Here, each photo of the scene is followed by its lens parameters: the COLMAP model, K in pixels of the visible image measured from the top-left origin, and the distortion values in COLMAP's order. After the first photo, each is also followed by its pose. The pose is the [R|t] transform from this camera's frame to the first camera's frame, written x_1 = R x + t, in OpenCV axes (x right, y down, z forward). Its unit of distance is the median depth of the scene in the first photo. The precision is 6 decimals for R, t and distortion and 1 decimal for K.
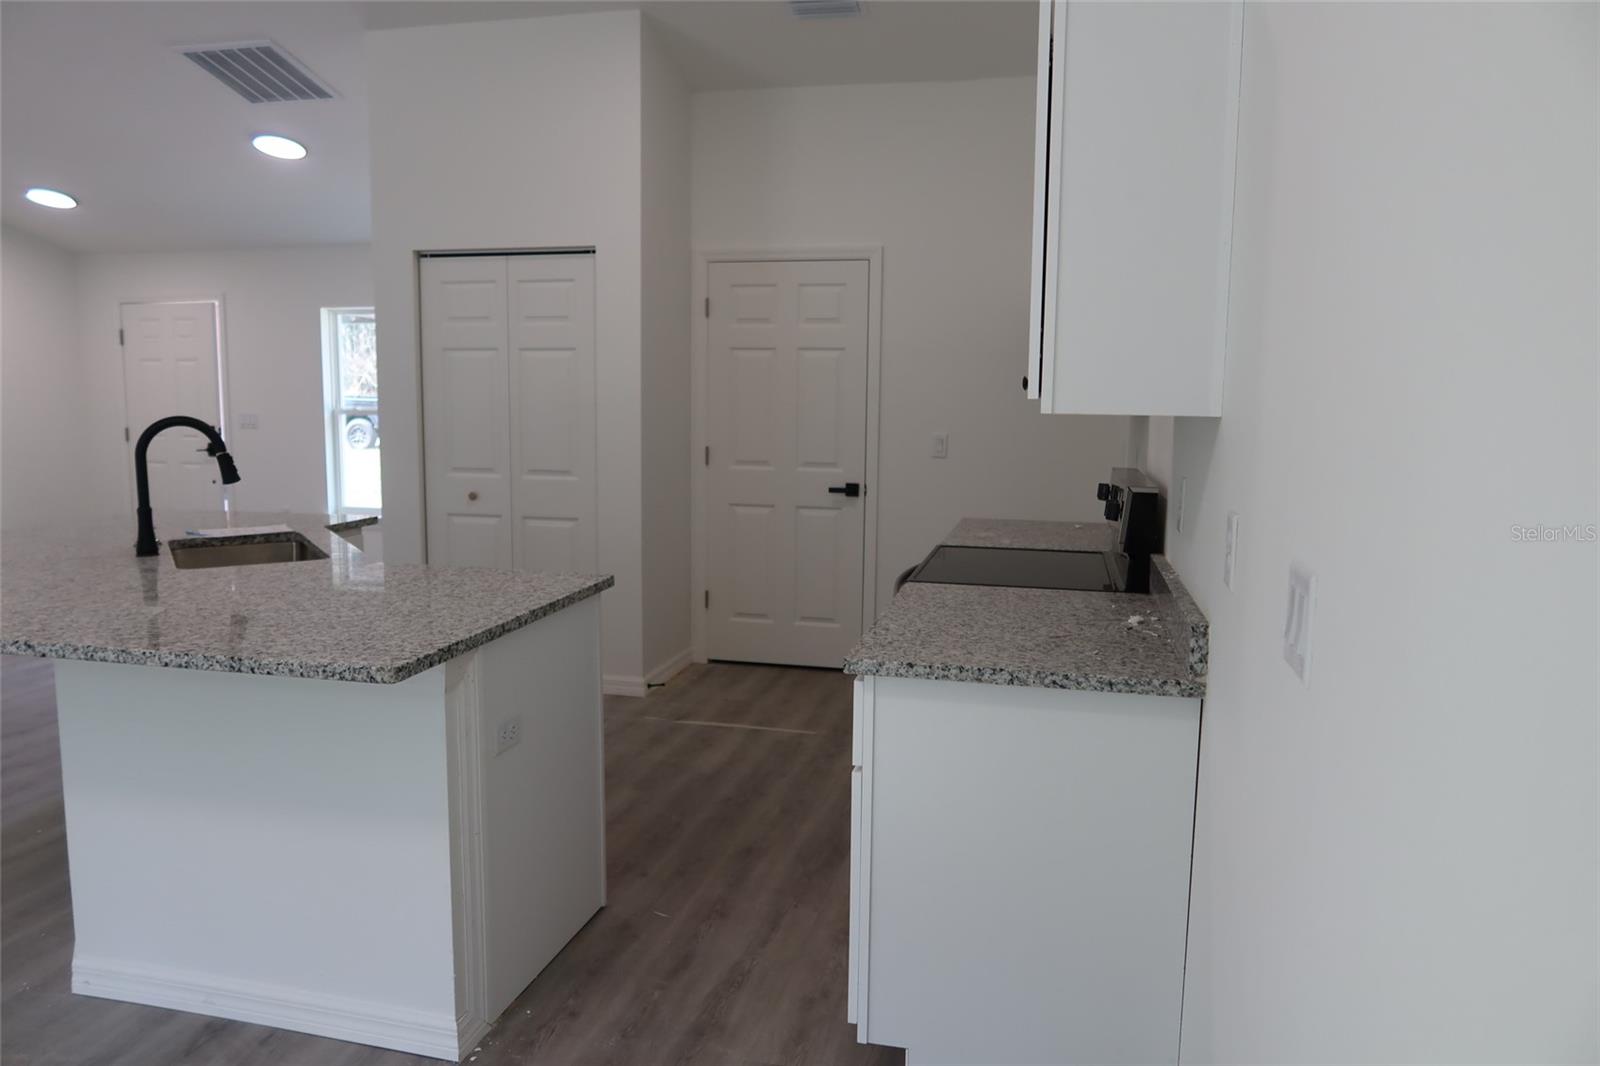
lens RADIAL K [[1099.4, 0, 800.6], [0, 1099.4, 530.0], [0, 0, 1]] dist [-0.026310, 0.012085]
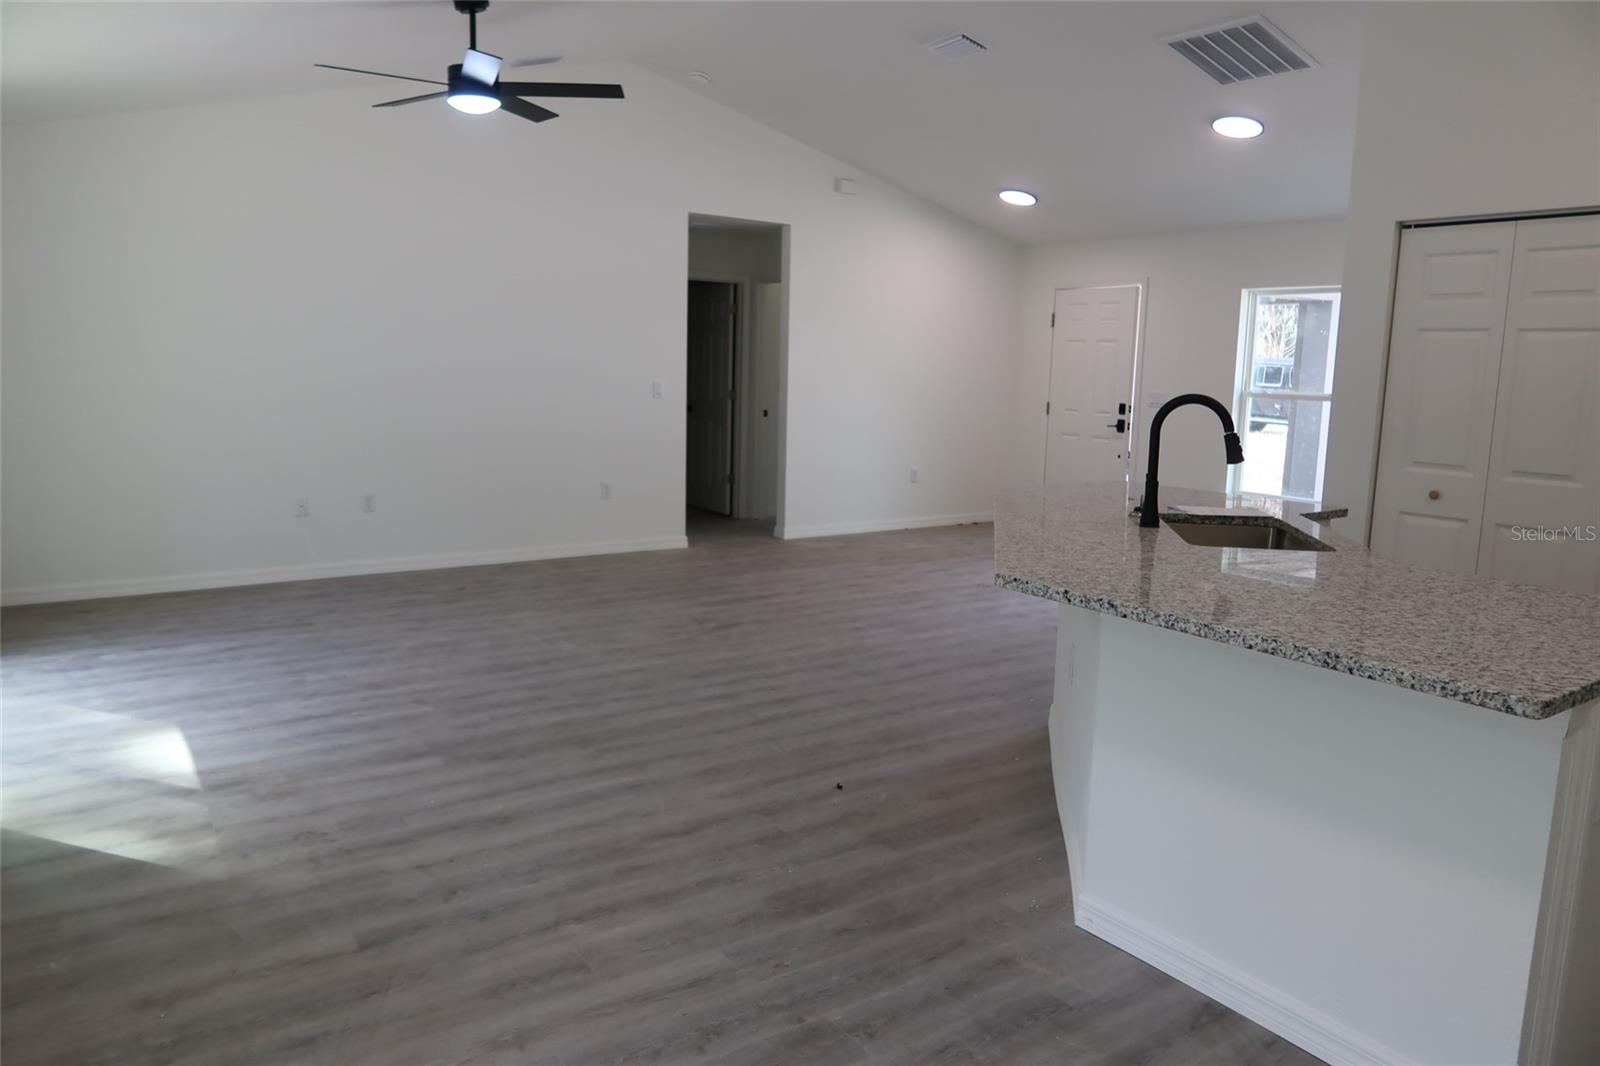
lens RADIAL K [[1099.4, 0, 803.1], [0, 1099.4, 533.7], [0, 0, 1]] dist [-0.026310, 0.012085]
pose [[0.750009, 0.115103, -0.651335, -0.194148], [-0.103681, 0.993027, 0.056098, 0.006562], [0.653251, 0.025457, 0.756714, -0.008660]]
